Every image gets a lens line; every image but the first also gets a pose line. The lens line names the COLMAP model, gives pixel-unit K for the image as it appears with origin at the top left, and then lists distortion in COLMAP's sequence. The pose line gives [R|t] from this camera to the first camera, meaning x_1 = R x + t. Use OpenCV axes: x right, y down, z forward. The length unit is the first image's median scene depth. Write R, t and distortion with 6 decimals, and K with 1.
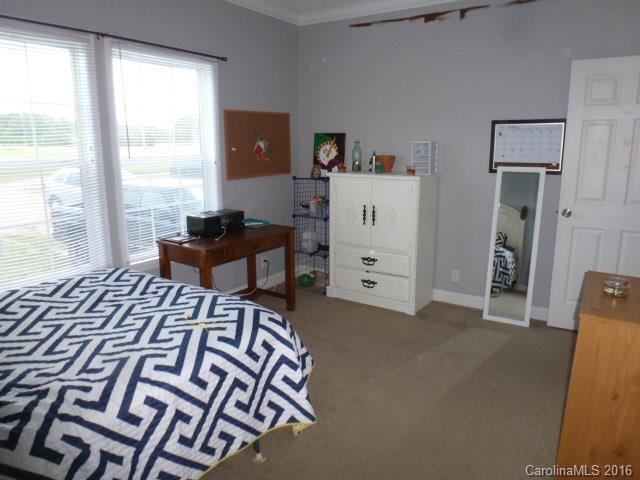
lens RADIAL K [[465.3, 0, 320.0], [0, 465.3, 240.0], [0, 0, 1]] dist [-0.035507, 0.005174]
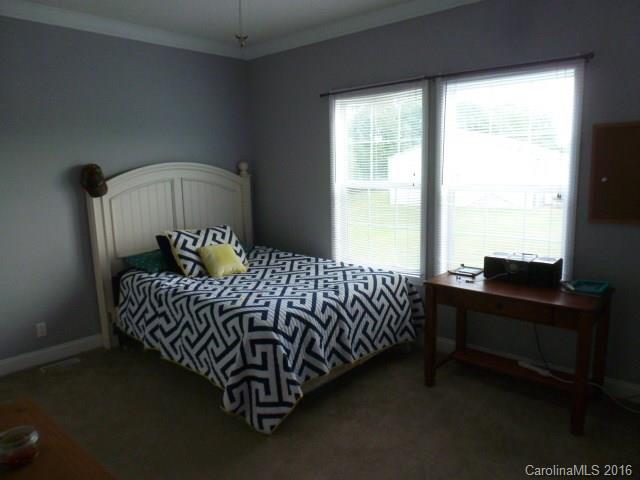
lens RADIAL K [[465.3, 0, 320.0], [0, 465.3, 240.0], [0, 0, 1]] dist [-0.035507, 0.005174]
pose [[-0.148076, 0.175017, -0.973367, 1.033488], [-0.179402, 0.963134, 0.200470, -0.314260], [0.972568, 0.204308, -0.111219, 1.254641]]
